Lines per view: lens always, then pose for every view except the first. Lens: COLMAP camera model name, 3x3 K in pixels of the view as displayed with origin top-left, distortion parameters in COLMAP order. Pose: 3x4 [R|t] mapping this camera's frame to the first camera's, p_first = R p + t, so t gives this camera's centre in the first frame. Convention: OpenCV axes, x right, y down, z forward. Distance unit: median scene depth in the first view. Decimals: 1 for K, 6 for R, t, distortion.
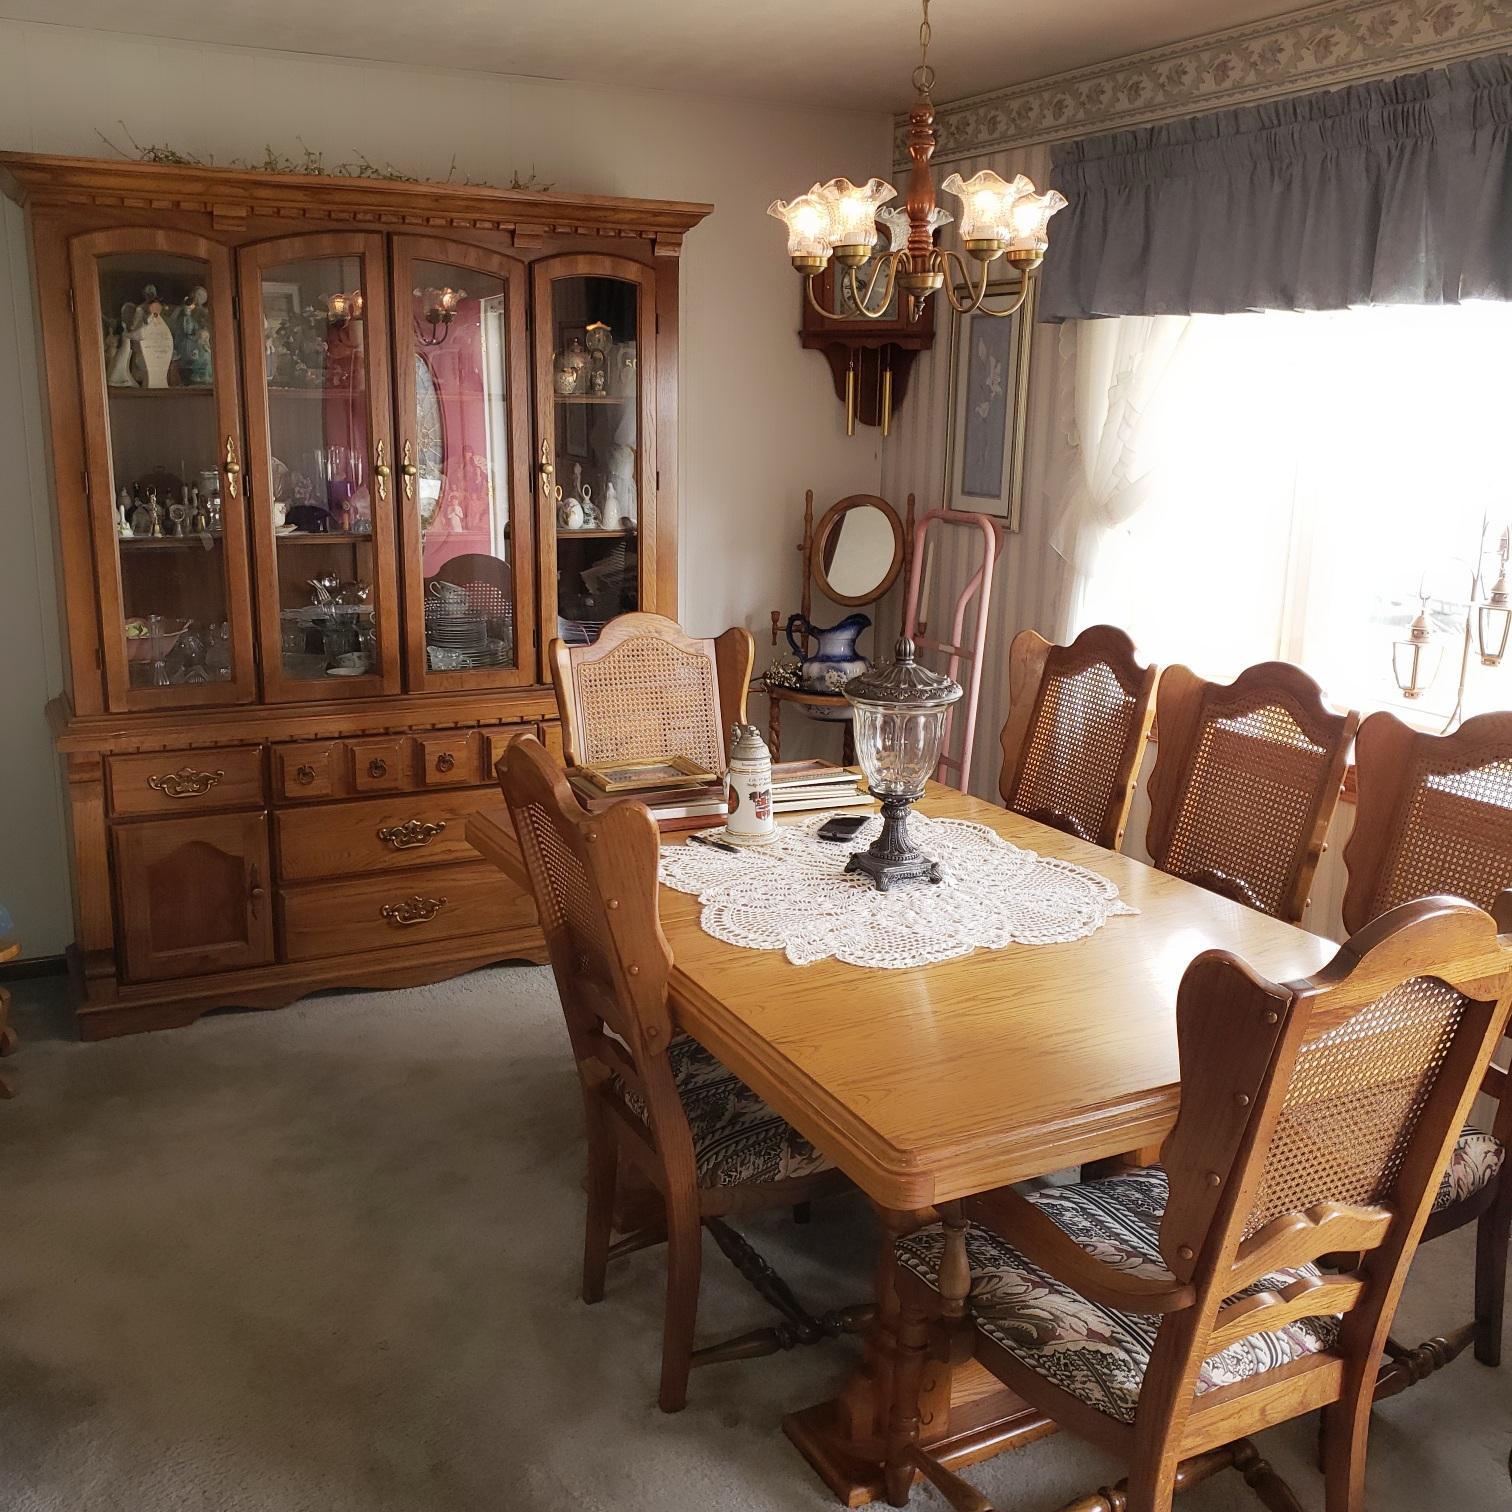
lens RADIAL K [[1580.7, 0, 756.0], [0, 1580.7, 756.0], [0, 0, 1]] dist [0.129166, -0.024020]
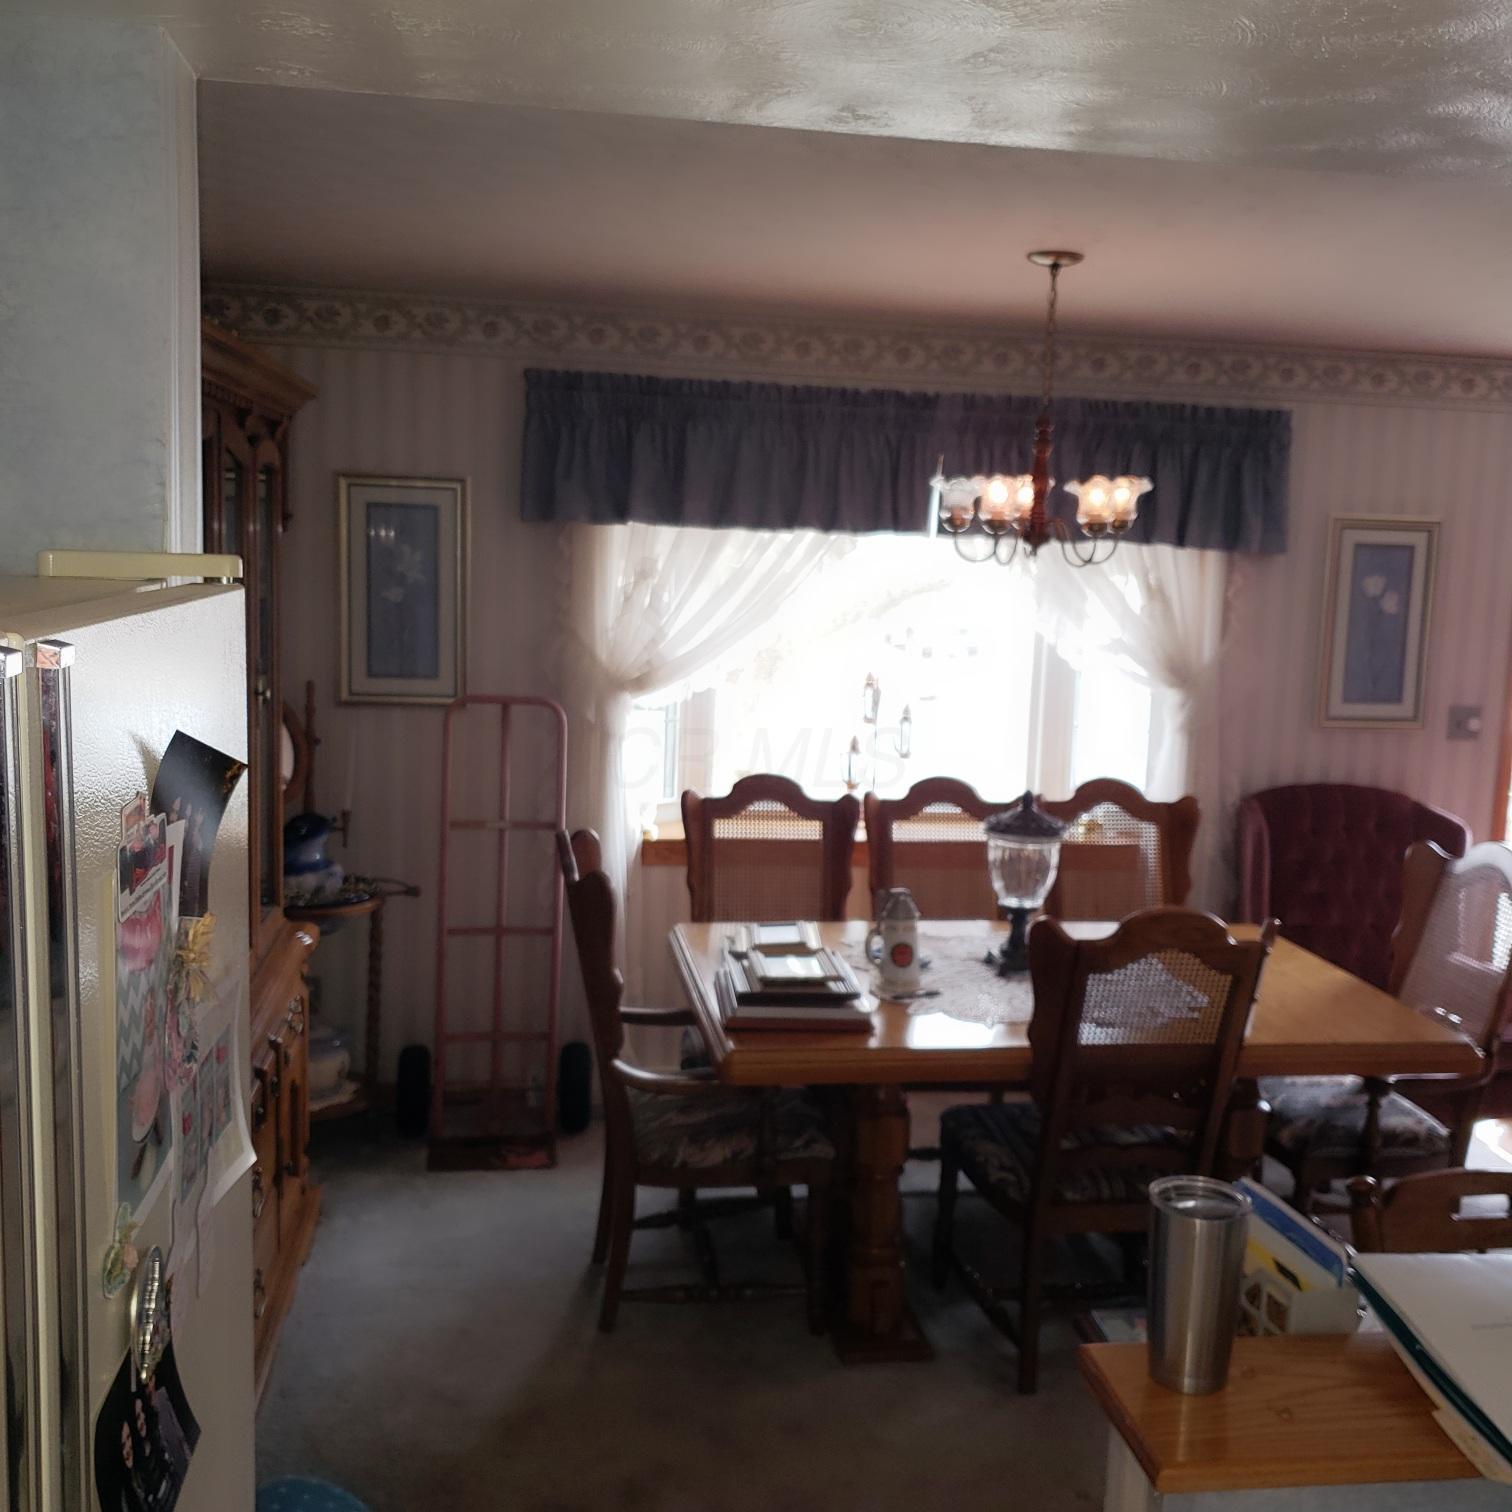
lens RADIAL K [[1580.7, 0, 756.0], [0, 1580.7, 756.0], [0, 0, 1]] dist [0.129166, -0.024020]
pose [[0.317267, -0.134281, 0.938781, -1.344405], [0.189471, 0.978941, 0.075993, -0.272507], [-0.929216, 0.153762, 0.336028, 0.844181]]
